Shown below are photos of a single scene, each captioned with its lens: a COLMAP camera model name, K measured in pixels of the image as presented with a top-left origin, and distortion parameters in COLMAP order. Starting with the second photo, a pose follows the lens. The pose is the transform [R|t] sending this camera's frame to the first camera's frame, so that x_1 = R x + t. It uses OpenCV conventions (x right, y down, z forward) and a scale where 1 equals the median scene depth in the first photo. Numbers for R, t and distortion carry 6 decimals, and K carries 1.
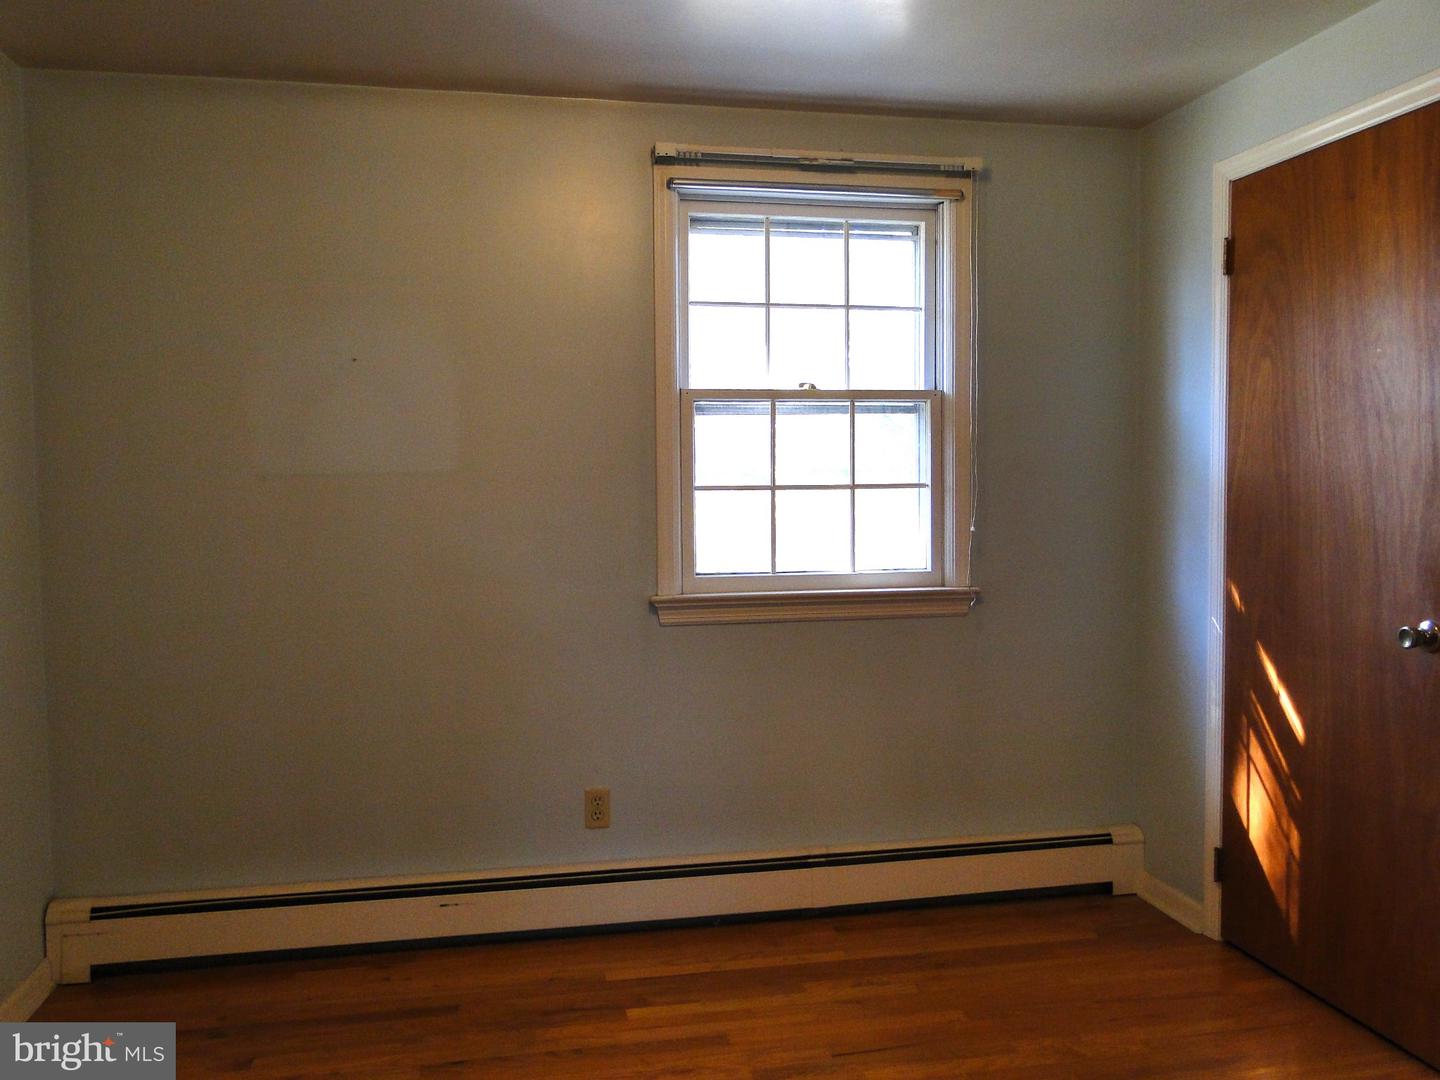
lens RADIAL K [[1245.9, 0, 720.0], [0, 1245.9, 540.0], [0, 0, 1]] dist [-0.007259, -0.005862]
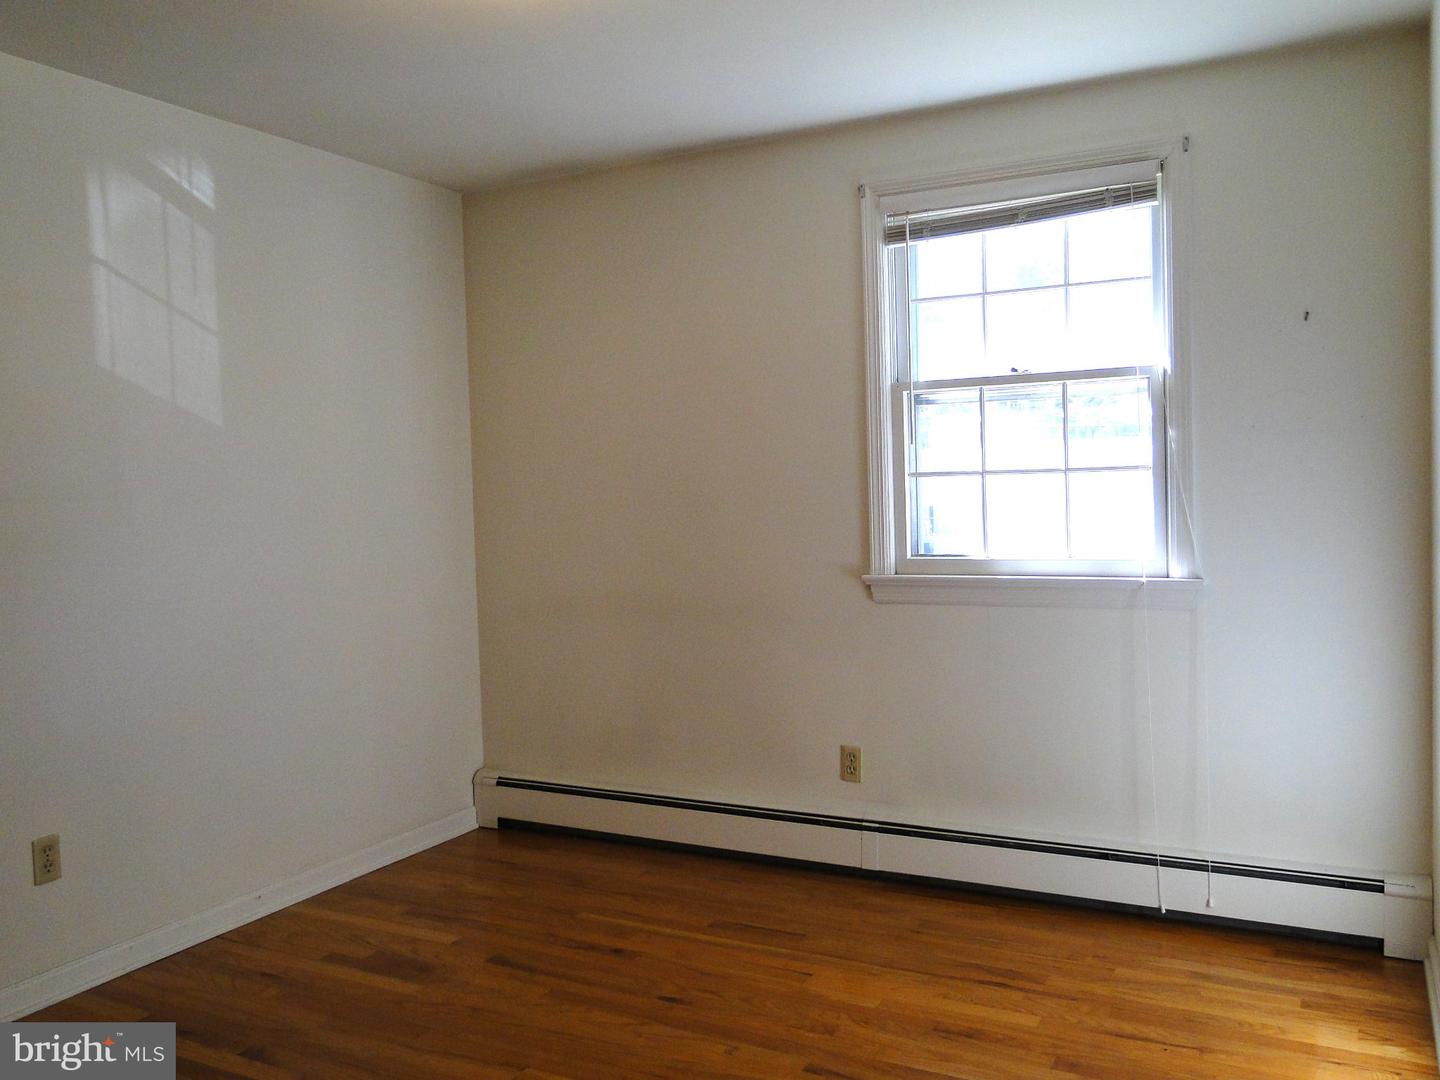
lens RADIAL K [[1205.3, 0, 727.3], [0, 1205.3, 530.8], [0, 0, 1]] dist [0.000958, -0.012481]
pose [[0.759949, 0.015628, -0.649795, 0.526954], [-0.006515, 0.999844, 0.016428, -0.009273], [0.649950, -0.008251, 0.759932, 0.110213]]
